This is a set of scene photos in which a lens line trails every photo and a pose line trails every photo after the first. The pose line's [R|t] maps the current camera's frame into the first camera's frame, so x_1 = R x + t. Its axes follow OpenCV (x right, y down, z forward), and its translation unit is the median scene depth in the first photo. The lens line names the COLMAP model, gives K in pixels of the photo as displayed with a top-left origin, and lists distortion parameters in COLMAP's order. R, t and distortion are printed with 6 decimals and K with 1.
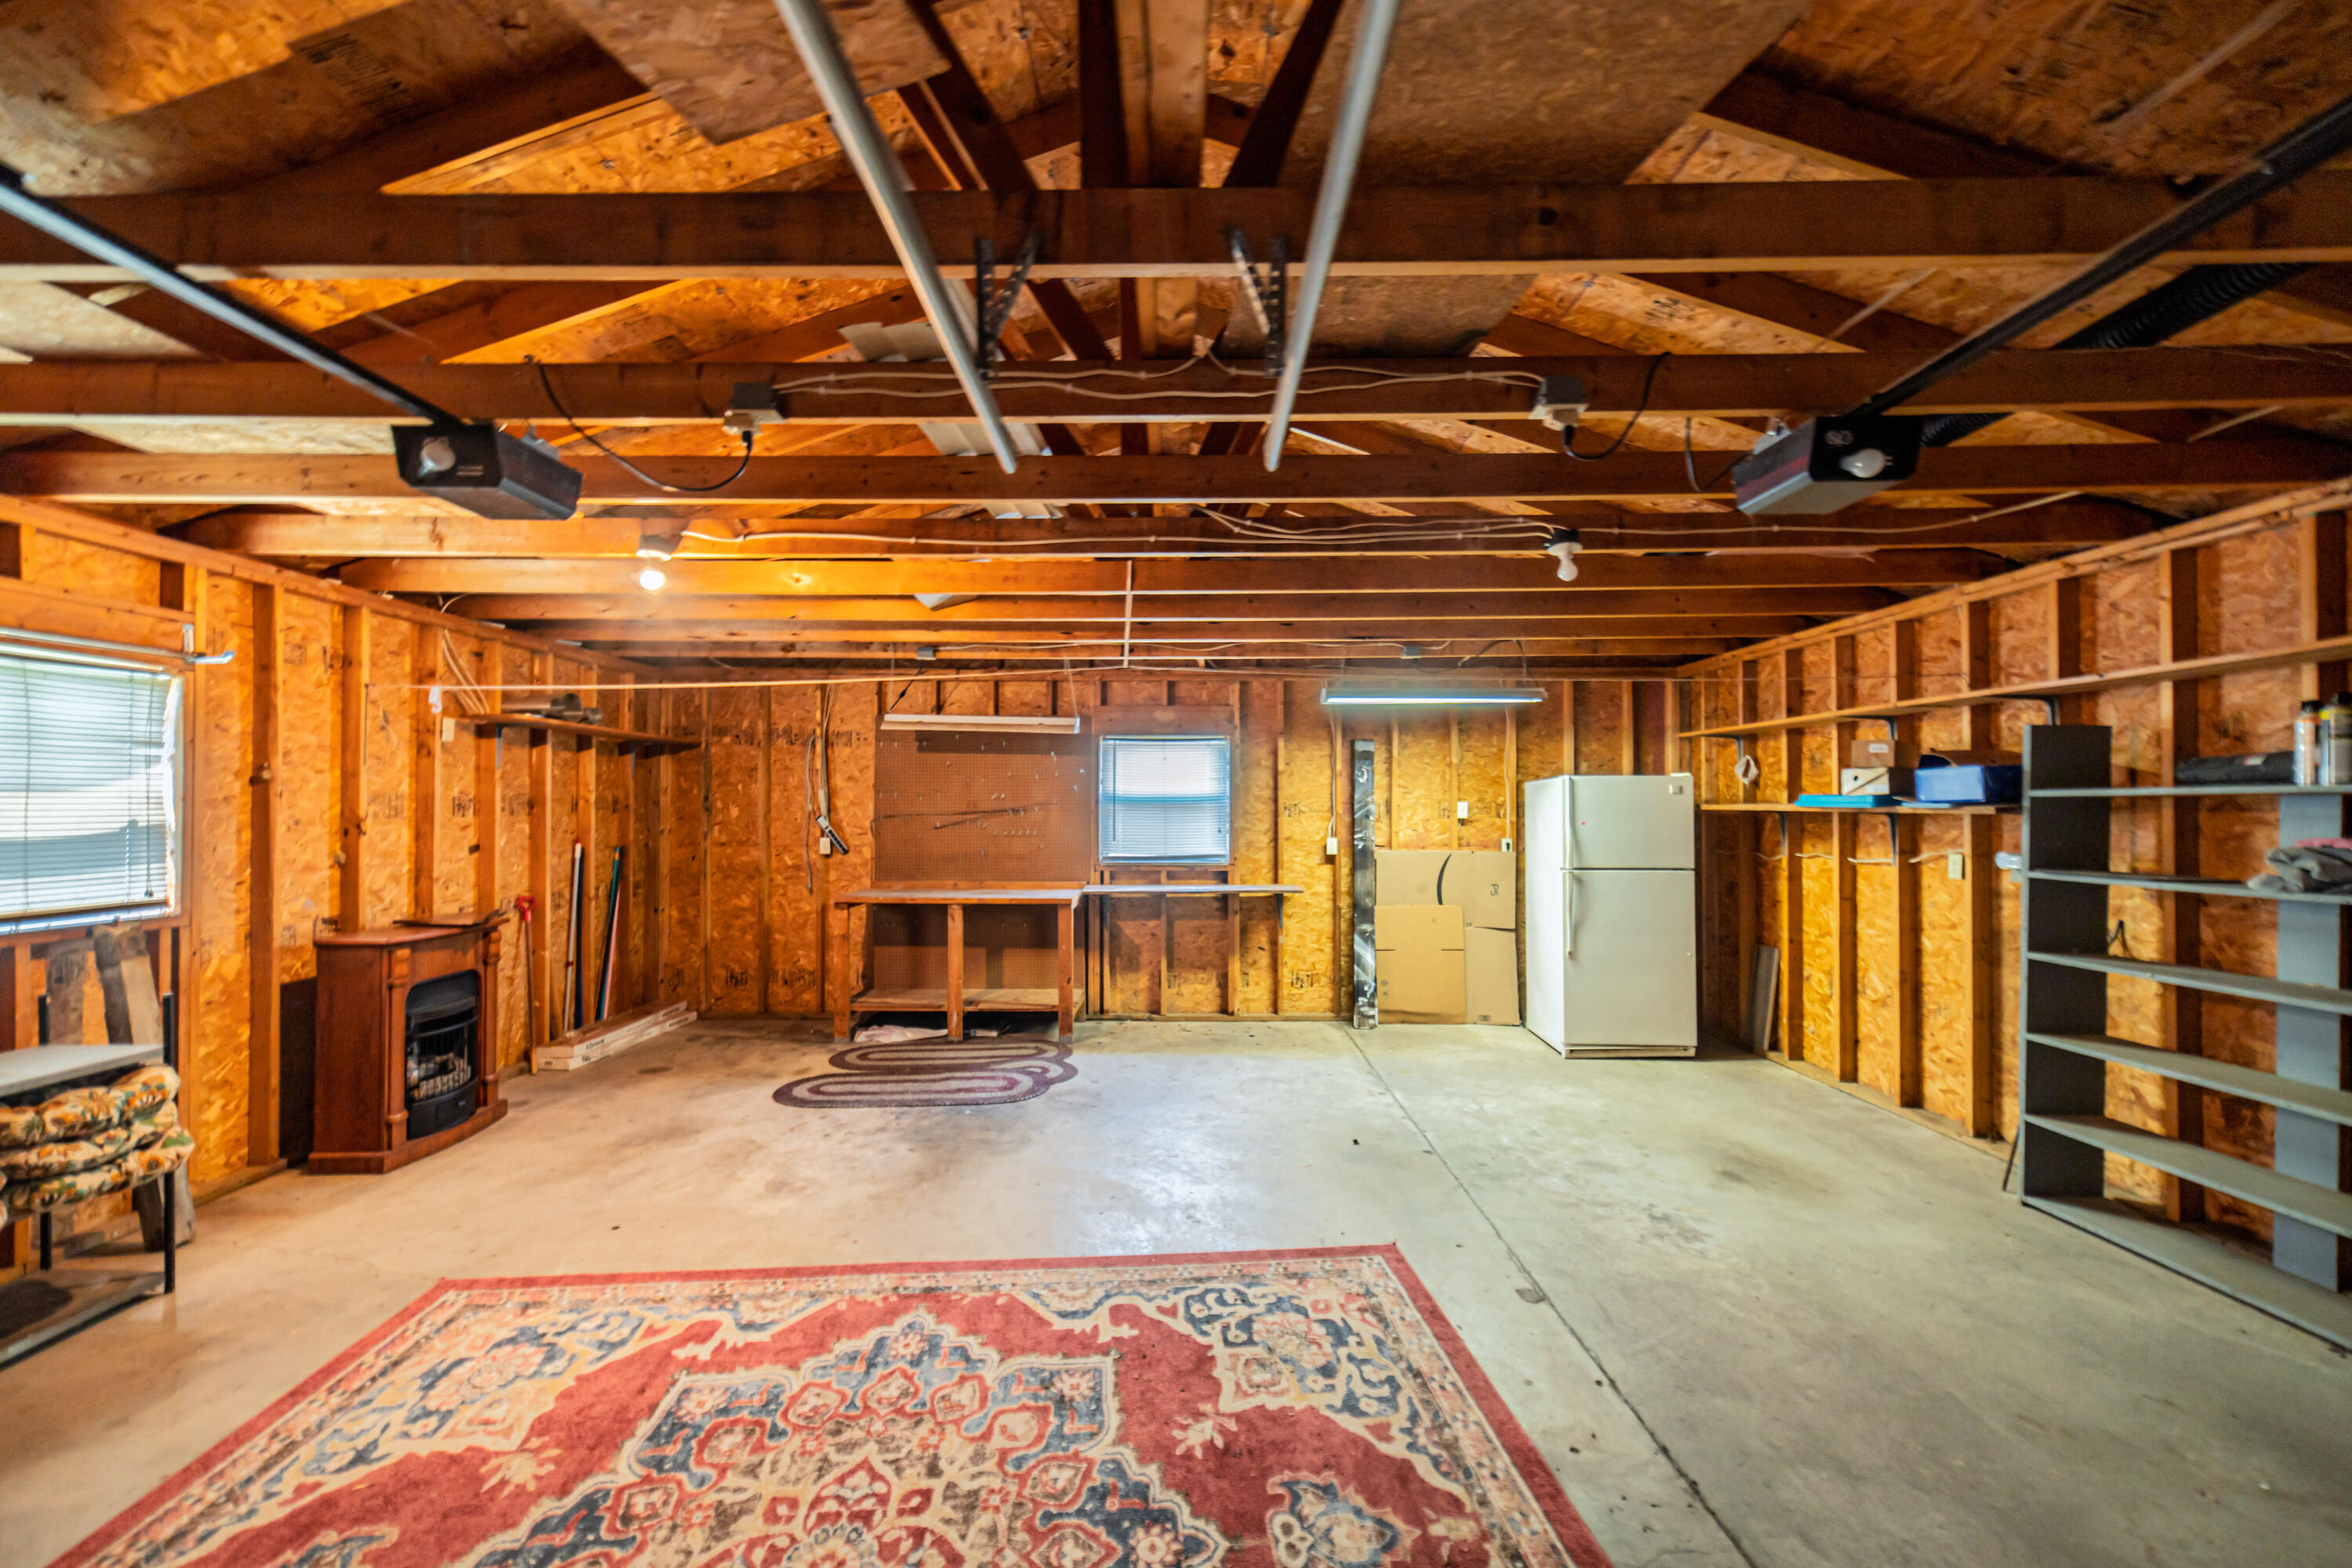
lens RADIAL K [[1132.4, 0, 1116.0], [0, 1132.4, 800.5], [0, 0, 1]] dist [-0.001186, -0.000842]
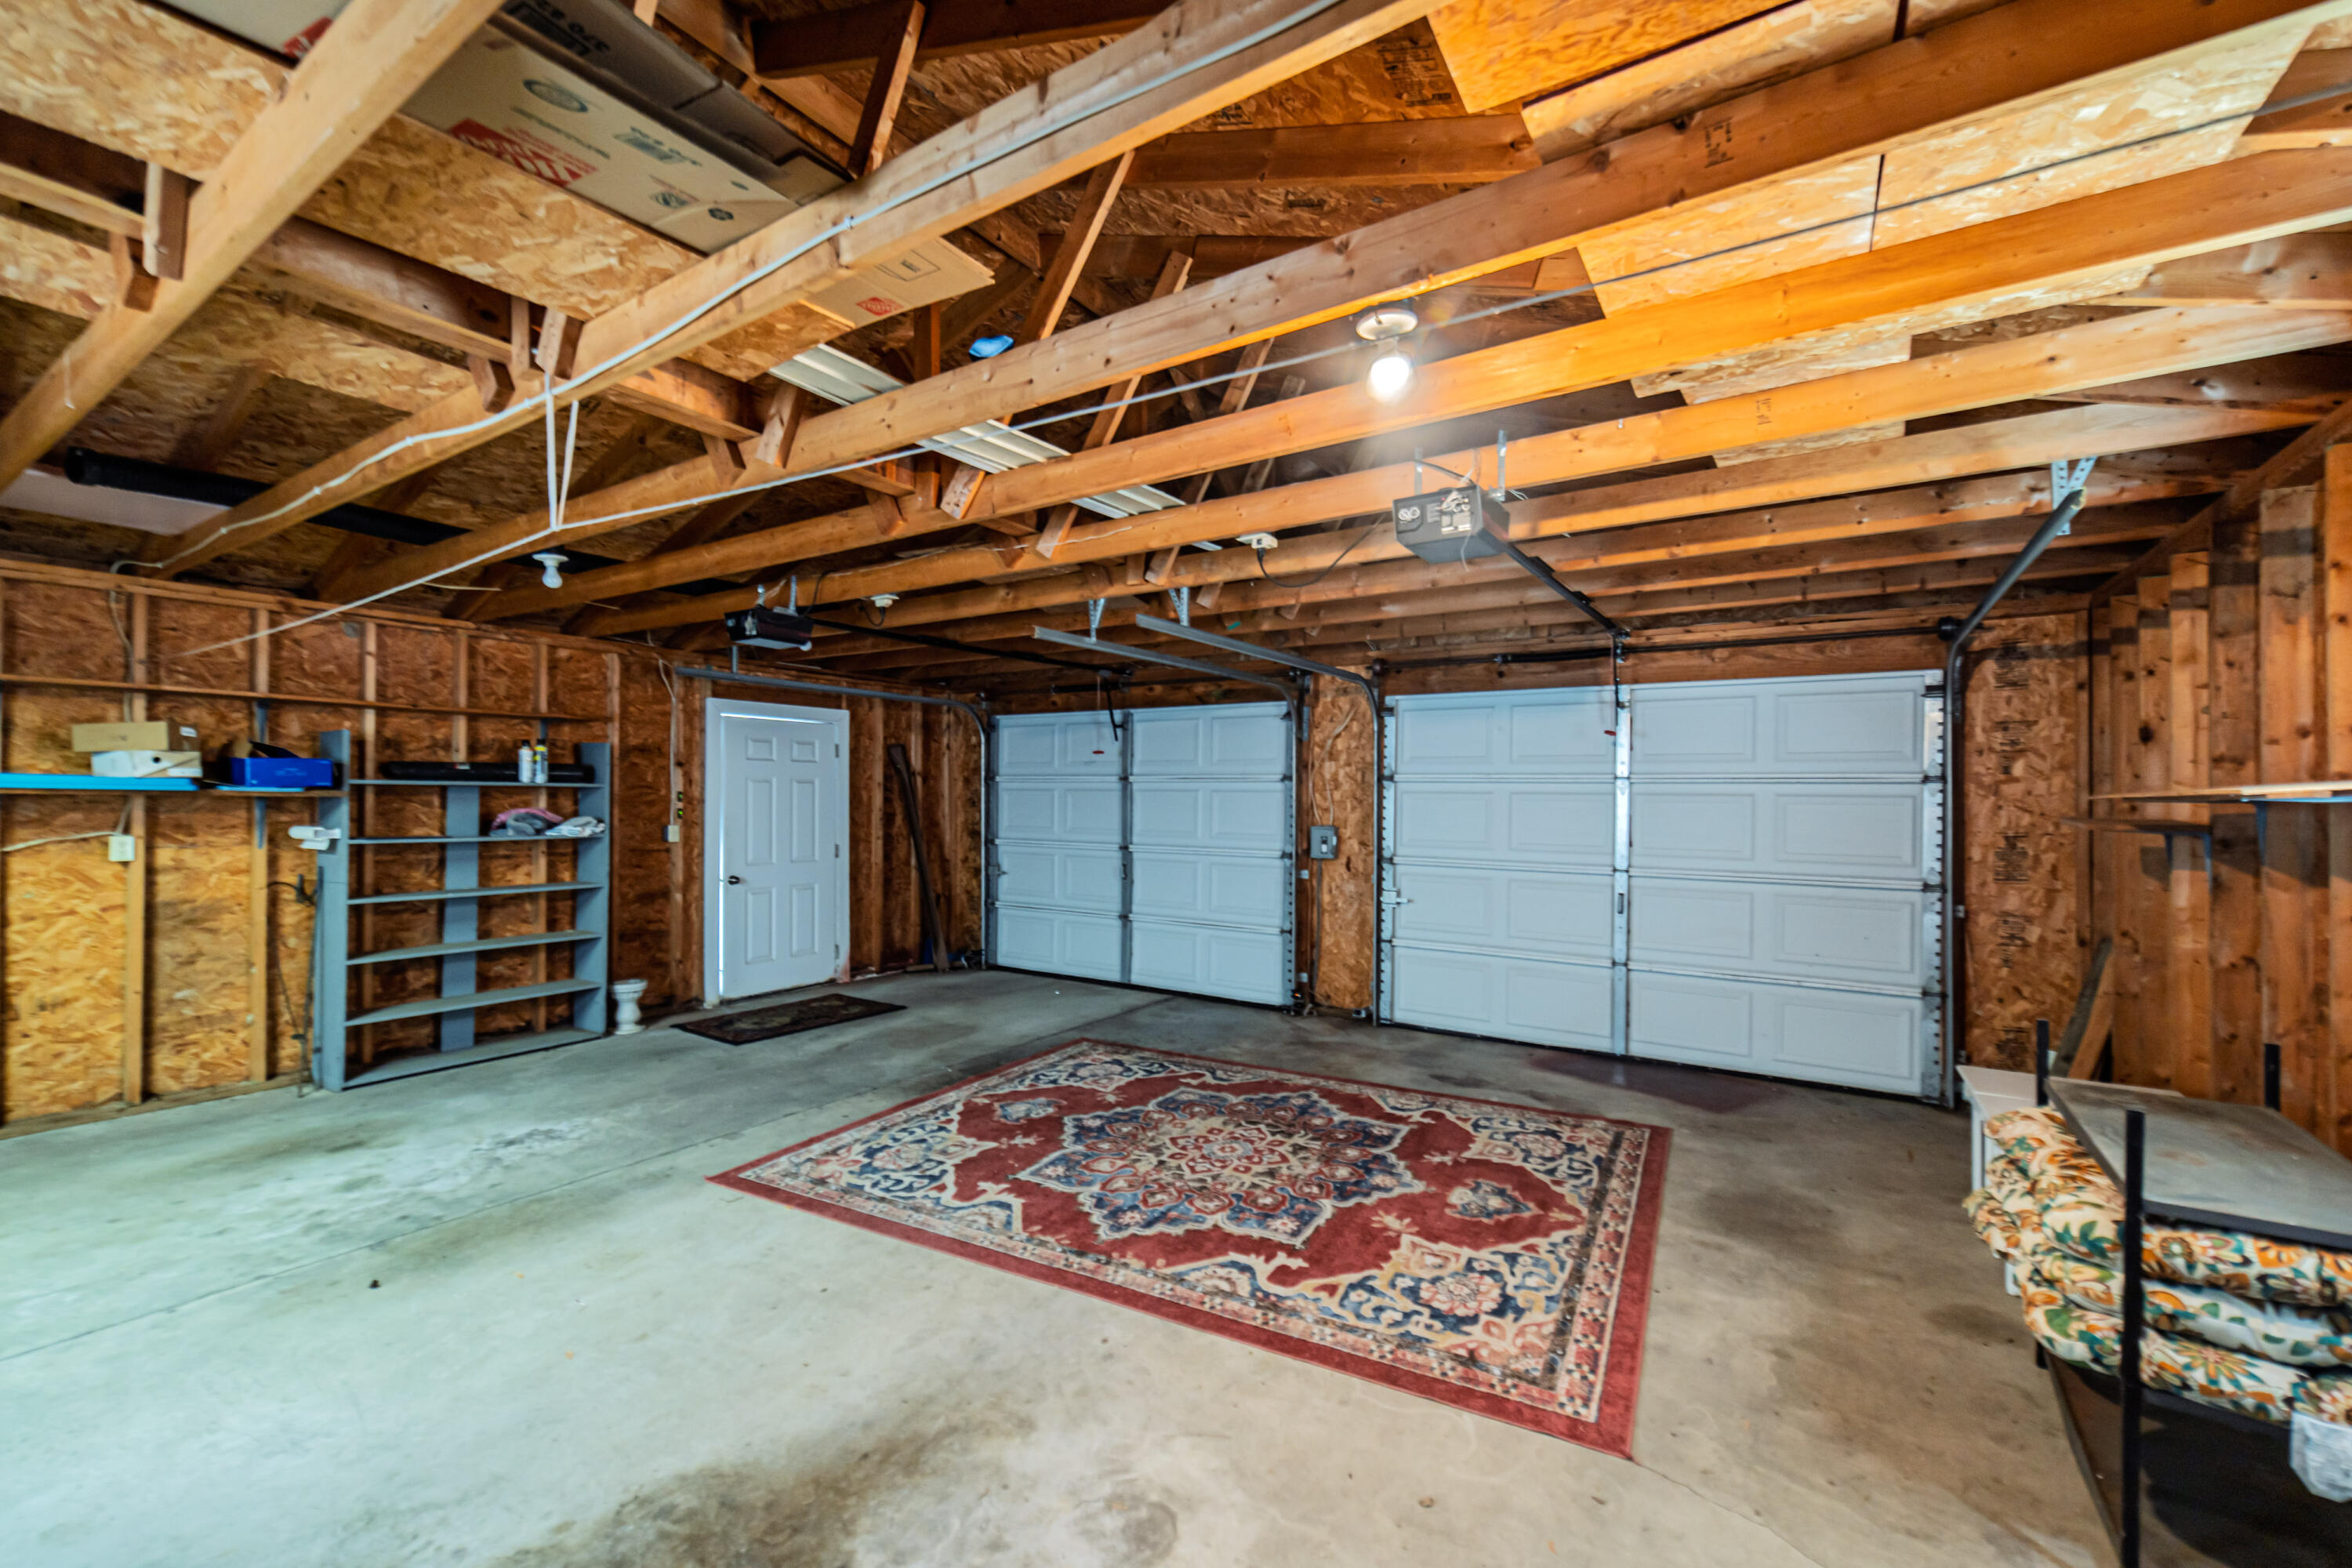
lens RADIAL K [[895.0, 0, 1173.8], [0, 895.0, 791.3], [0, 0, 1]] dist [0.000191, 0.000061]
pose [[-0.894744, -0.002914, 0.446569, -0.676315], [-0.009858, 0.999864, -0.013227, 0.012457], [-0.446470, -0.016237, -0.894651, 1.888976]]
